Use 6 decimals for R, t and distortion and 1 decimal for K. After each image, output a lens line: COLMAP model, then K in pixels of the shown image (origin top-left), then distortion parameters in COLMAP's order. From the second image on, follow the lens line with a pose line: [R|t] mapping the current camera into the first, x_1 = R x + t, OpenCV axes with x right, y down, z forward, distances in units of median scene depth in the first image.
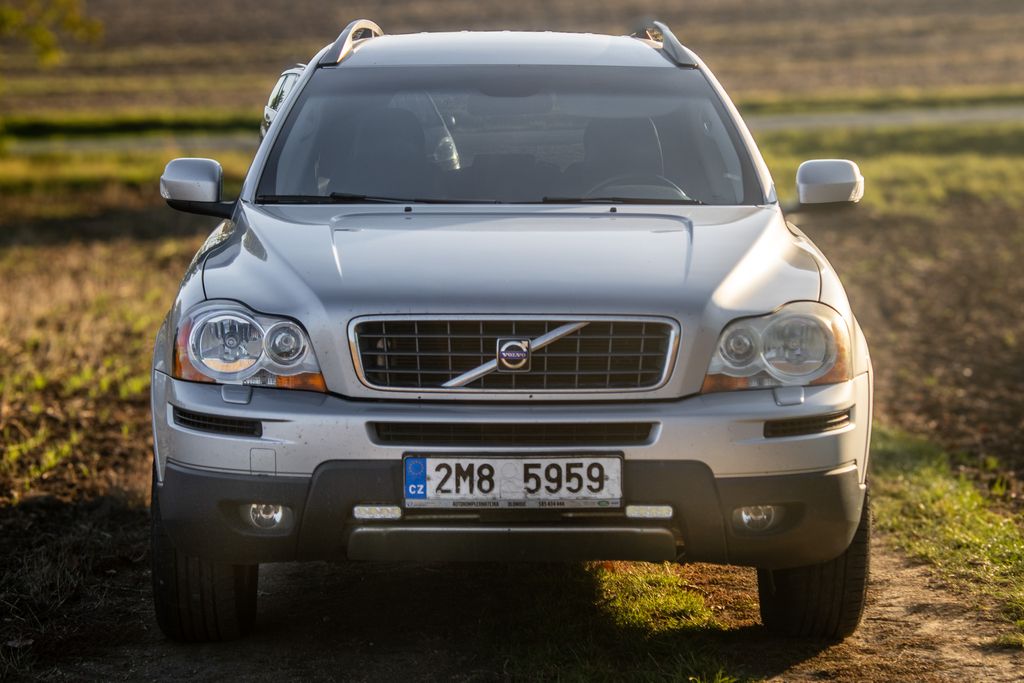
lens RADIAL K [[2801.6, 0, 512.3], [0, 2801.6, 340.5], [0, 0, 1]] dist [0.027779, 0.000000]
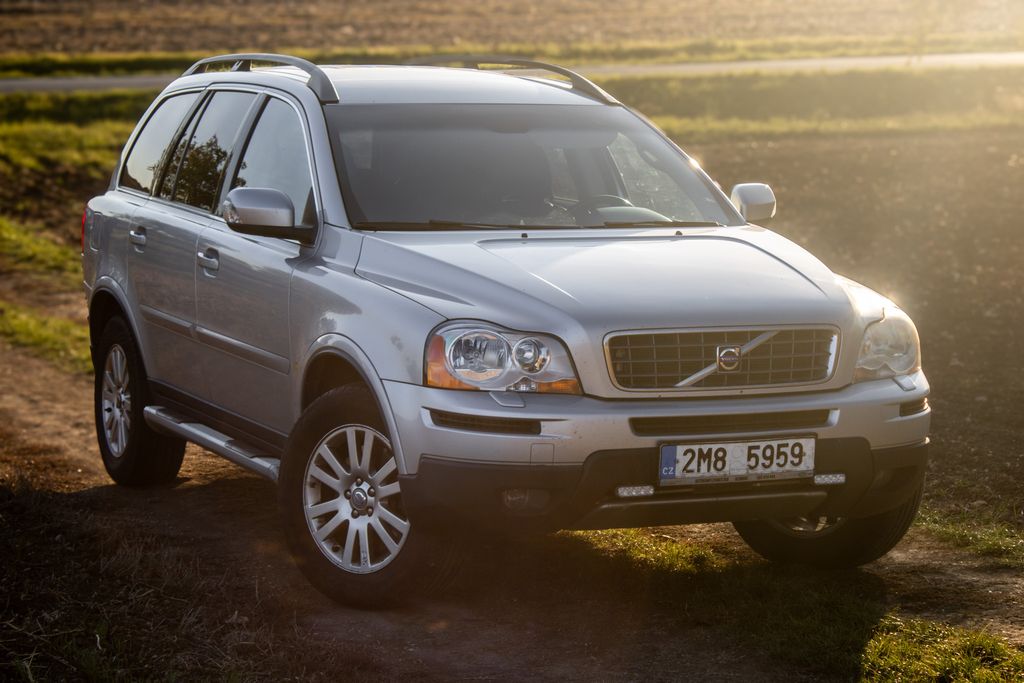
lens RADIAL K [[2801.6, 0, 511.4], [0, 2801.6, 342.1], [0, 0, 1]] dist [0.027779, 0.000000]
pose [[0.910404, -0.032324, 0.412455, -0.605003], [0.021926, 0.999312, 0.029920, -0.042089], [-0.413139, -0.018196, 0.910486, -0.095298]]
